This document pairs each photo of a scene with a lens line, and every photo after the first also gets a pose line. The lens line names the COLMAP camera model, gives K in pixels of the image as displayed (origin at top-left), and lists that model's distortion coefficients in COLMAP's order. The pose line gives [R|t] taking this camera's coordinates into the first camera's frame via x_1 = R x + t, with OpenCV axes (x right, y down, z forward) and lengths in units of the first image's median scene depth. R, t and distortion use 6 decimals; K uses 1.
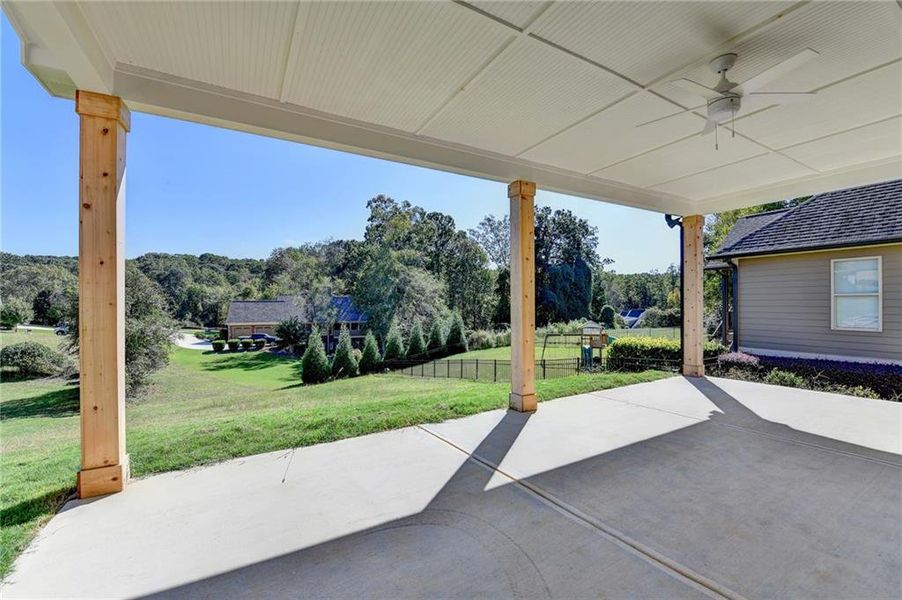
lens RADIAL K [[363.4, 0, 452.8], [0, 363.4, 302.8], [0, 0, 1]] dist [-0.013749, -0.001776]
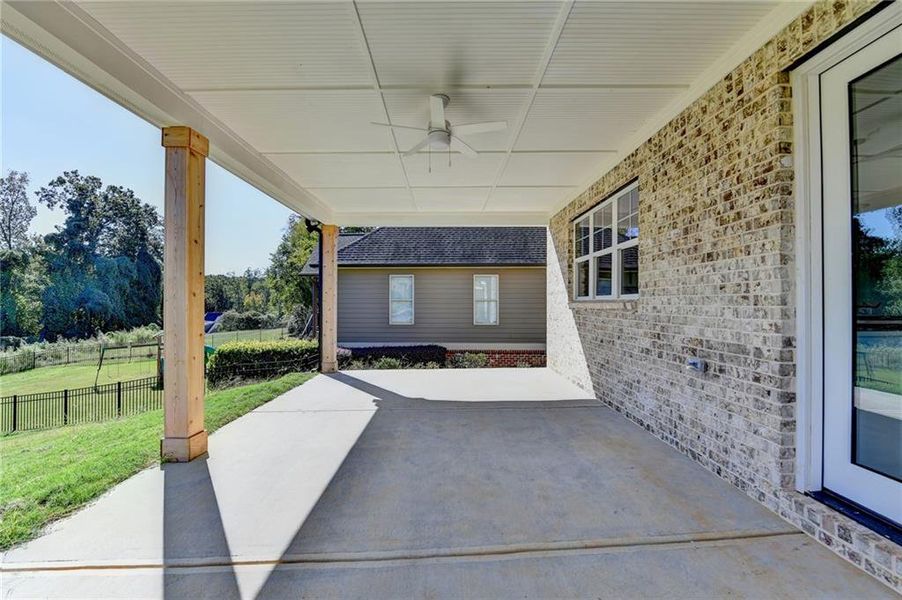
lens RADIAL K [[363.5, 0, 436.2], [0, 363.5, 300.4], [0, 0, 1]] dist [-0.014153, -0.002238]
pose [[0.508452, 0.013953, 0.860977, -0.084831], [-0.001126, 0.999879, -0.015539, 0.002235], [-0.861089, 0.006931, 0.508406, 0.126312]]
